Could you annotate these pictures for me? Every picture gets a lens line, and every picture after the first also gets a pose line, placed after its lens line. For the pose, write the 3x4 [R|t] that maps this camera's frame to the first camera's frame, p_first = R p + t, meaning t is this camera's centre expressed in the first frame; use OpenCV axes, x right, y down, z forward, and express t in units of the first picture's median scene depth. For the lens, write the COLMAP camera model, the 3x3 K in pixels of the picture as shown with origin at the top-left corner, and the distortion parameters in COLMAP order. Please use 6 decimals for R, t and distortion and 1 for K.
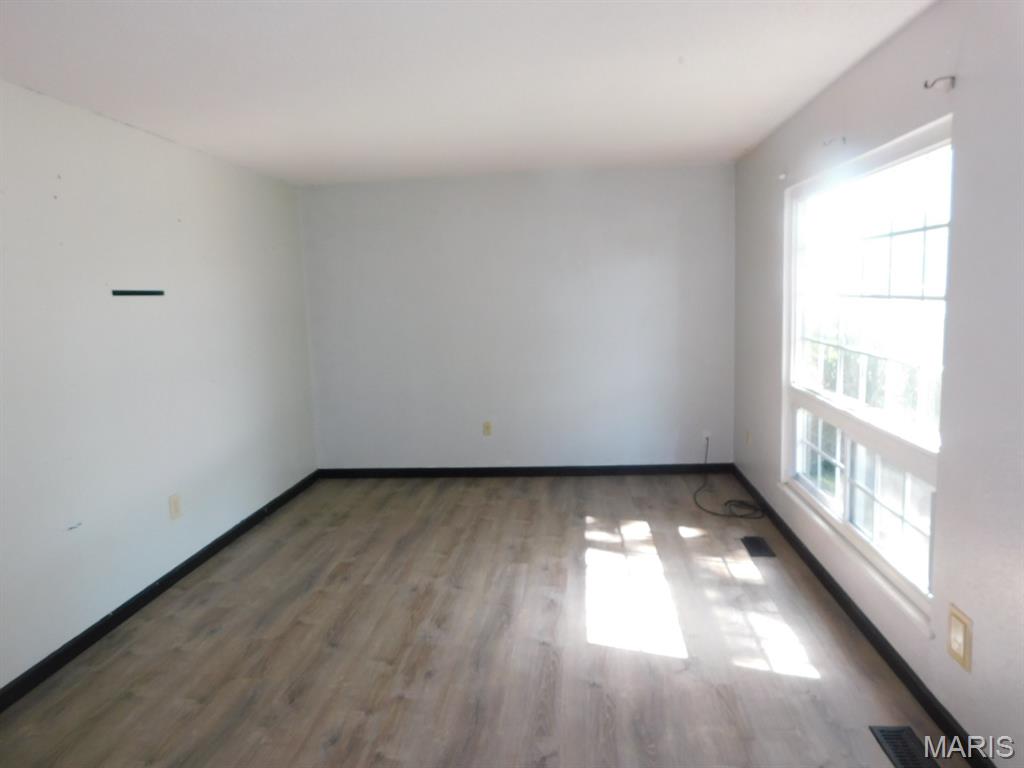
lens RADIAL K [[689.3, 0, 513.9], [0, 689.3, 380.8], [0, 0, 1]] dist [-0.025204, 0.037103]
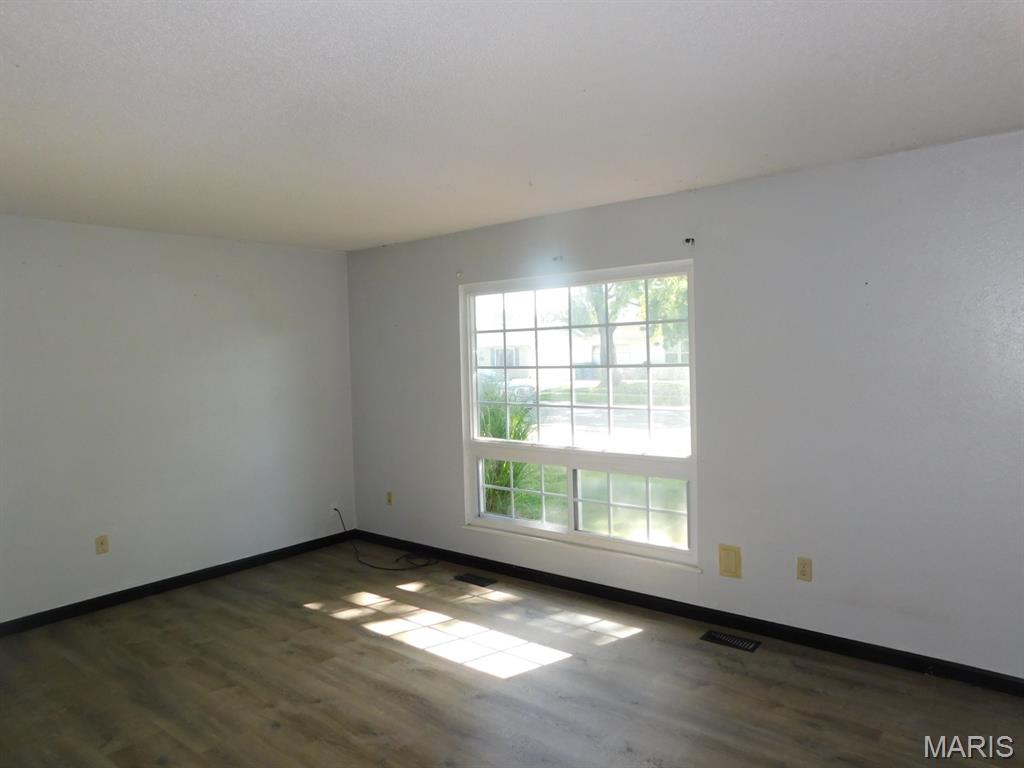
lens RADIAL K [[689.3, 0, 513.5], [0, 689.3, 379.9], [0, 0, 1]] dist [-0.025204, 0.037103]
pose [[0.559045, -0.006695, 0.829110, -0.597546], [0.116802, 0.990631, -0.070757, -0.007060], [-0.820869, 0.136398, 0.554590, 0.247919]]
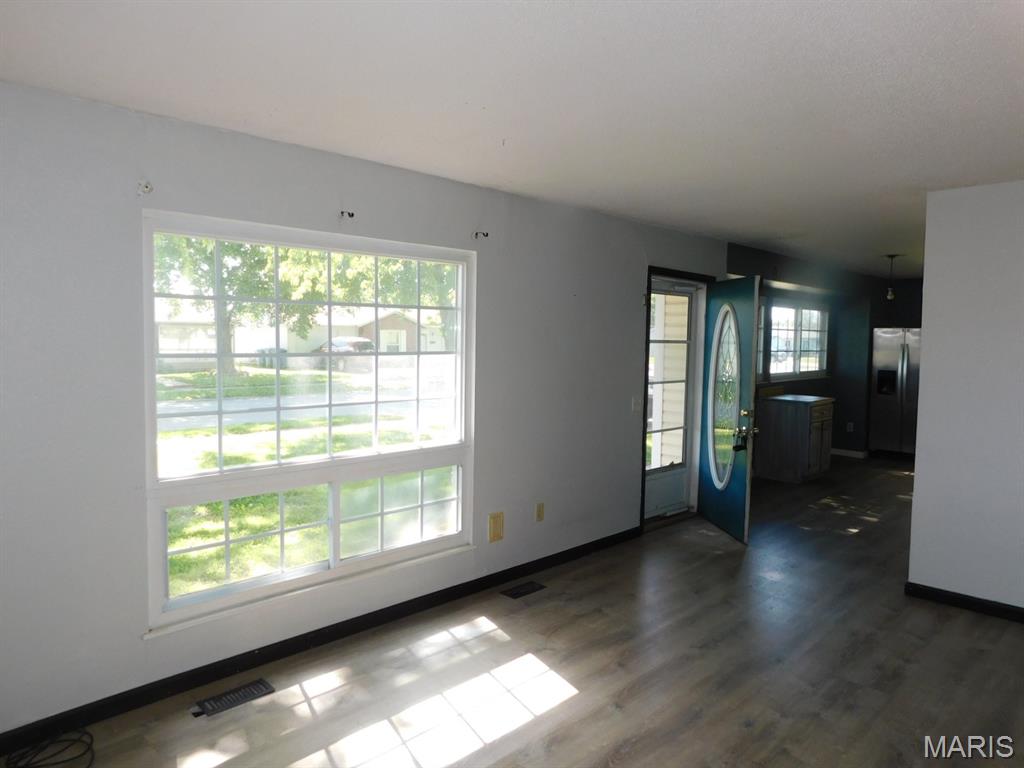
lens RADIAL K [[689.3, 0, 520.1], [0, 689.3, 383.1], [0, 0, 1]] dist [-0.025204, 0.037103]
pose [[-0.776875, -0.016507, 0.629438, -0.343665], [0.097907, 0.984331, 0.146654, -0.168204], [-0.621996, 0.175558, -0.763086, 1.334185]]
